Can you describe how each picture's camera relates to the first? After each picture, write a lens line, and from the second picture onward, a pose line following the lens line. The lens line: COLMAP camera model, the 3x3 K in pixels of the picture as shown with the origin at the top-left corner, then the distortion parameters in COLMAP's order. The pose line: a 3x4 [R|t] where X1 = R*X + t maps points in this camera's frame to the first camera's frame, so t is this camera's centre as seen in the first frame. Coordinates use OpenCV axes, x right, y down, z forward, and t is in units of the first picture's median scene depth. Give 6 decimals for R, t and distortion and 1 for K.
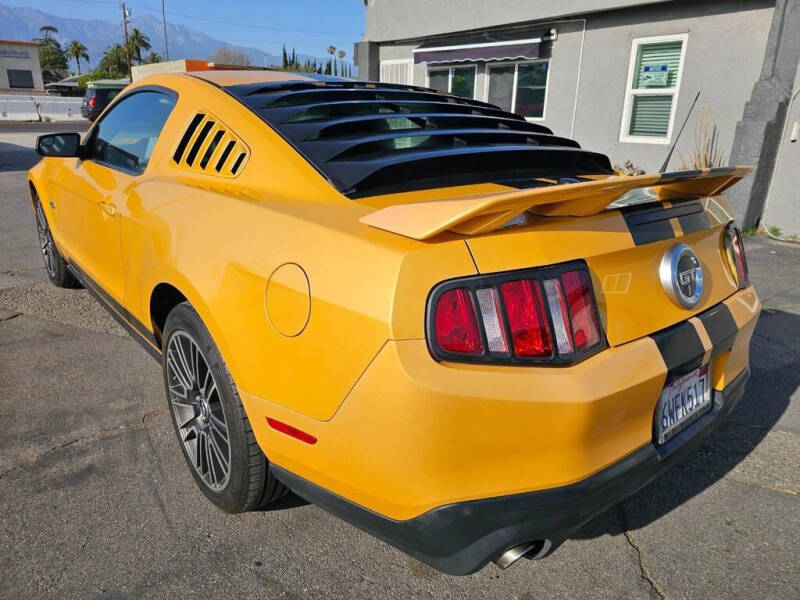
lens RADIAL K [[542.0, 0, 395.5], [0, 542.0, 287.6], [0, 0, 1]] dist [0.039787, -0.035951]
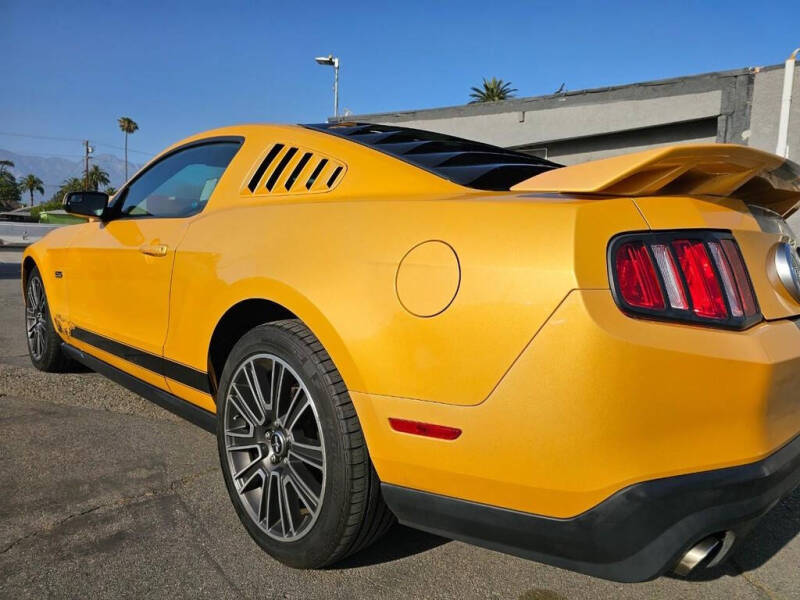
lens RADIAL K [[540.2, 0, 403.4], [0, 540.2, 299.5], [0, 0, 1]] dist [0.047609, -0.046591]
pose [[0.995092, 0.004803, 0.098832, -0.213962], [0.016309, 0.977198, -0.211702, 0.165475], [-0.097596, 0.212275, 0.972324, 0.062653]]
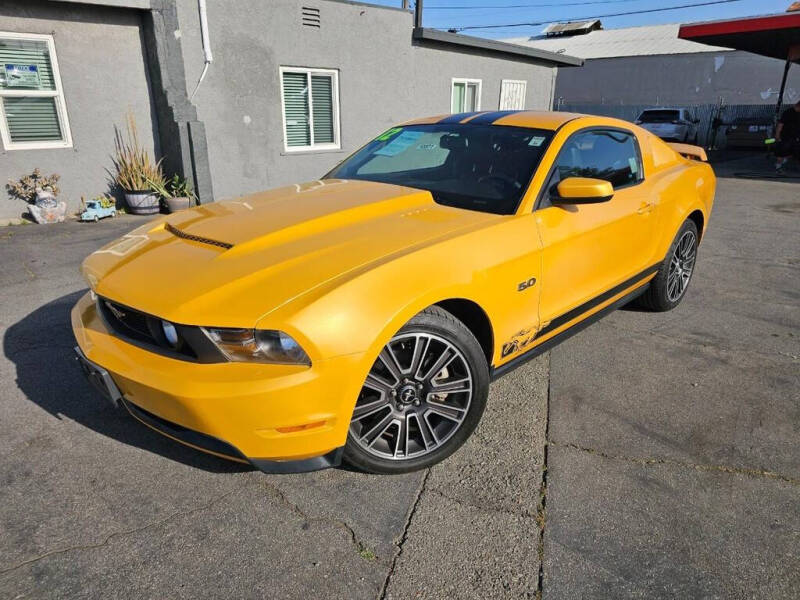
lens RADIAL K [[542.0, 0, 395.5], [0, 542.0, 287.6], [0, 0, 1]] dist [0.039787, -0.035951]
pose [[-0.097365, -0.335228, 0.937092, -2.191922], [0.301217, 0.887481, 0.348777, -0.776612], [-0.948572, 0.316227, 0.014567, 1.927090]]
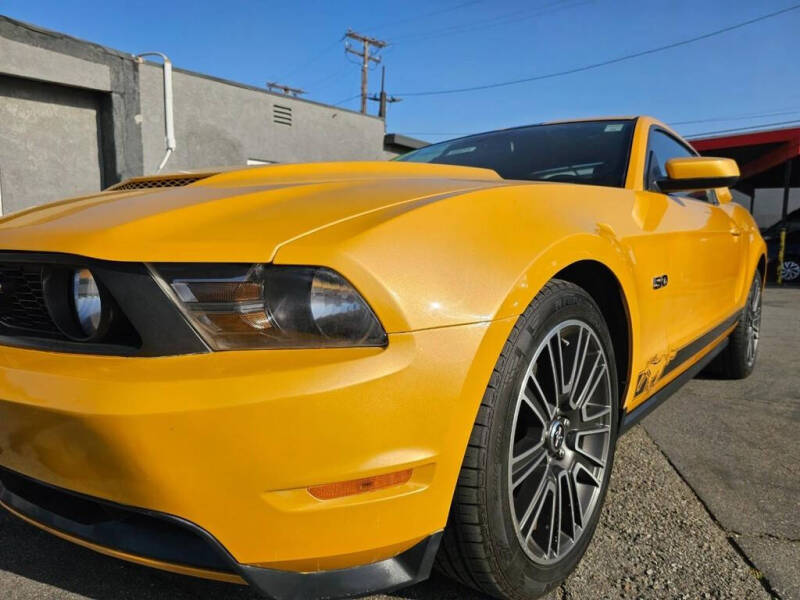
lens RADIAL K [[549.1, 0, 400.0], [0, 549.1, 300.0], [0, 0, 1]] dist [0.002388, -0.007144]
pose [[-0.188622, -0.120874, 0.974582, -1.788445], [0.292172, 0.940551, 0.173201, -0.488215], [-0.937580, 0.317415, -0.142093, 2.159931]]
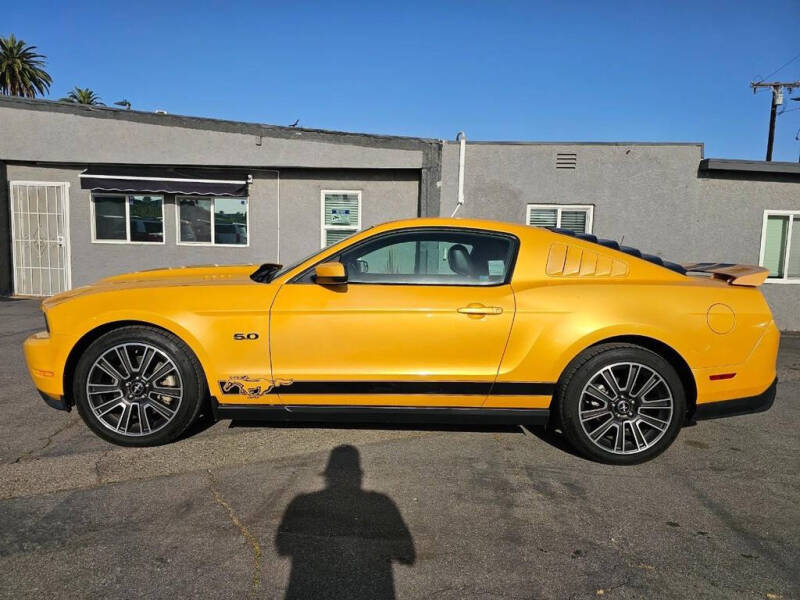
lens RADIAL K [[537.4, 0, 391.2], [0, 537.4, 288.2], [0, 0, 1]] dist [0.052782, -0.048594]
pose [[0.636887, -0.062317, 0.768434, -1.950178], [0.227352, 0.967584, -0.109965, -0.115769], [-0.736672, 0.244741, 0.630410, 0.325804]]
